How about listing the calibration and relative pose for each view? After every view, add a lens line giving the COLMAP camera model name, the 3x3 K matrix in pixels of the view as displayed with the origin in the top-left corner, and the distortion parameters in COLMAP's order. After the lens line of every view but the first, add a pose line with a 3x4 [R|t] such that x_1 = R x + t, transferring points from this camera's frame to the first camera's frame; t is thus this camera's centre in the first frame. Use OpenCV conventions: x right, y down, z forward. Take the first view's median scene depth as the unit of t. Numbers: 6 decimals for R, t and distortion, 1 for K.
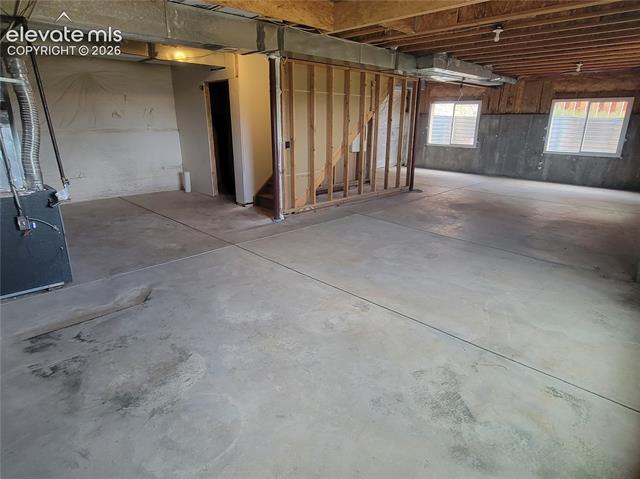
lens RADIAL K [[369.6, 0, 322.4], [0, 369.6, 241.5], [0, 0, 1]] dist [0.004341, -0.000660]
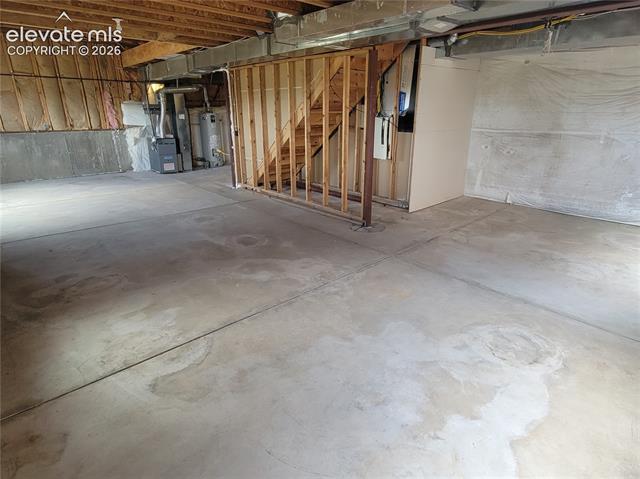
lens RADIAL K [[369.6, 0, 322.4], [0, 369.6, 241.5], [0, 0, 1]] dist [0.004341, -0.000660]
pose [[-0.040068, 0.328731, -0.943573, 1.170823], [-0.315466, 0.891870, 0.324114, -0.409243], [0.948091, 0.310652, 0.067968, 1.227580]]
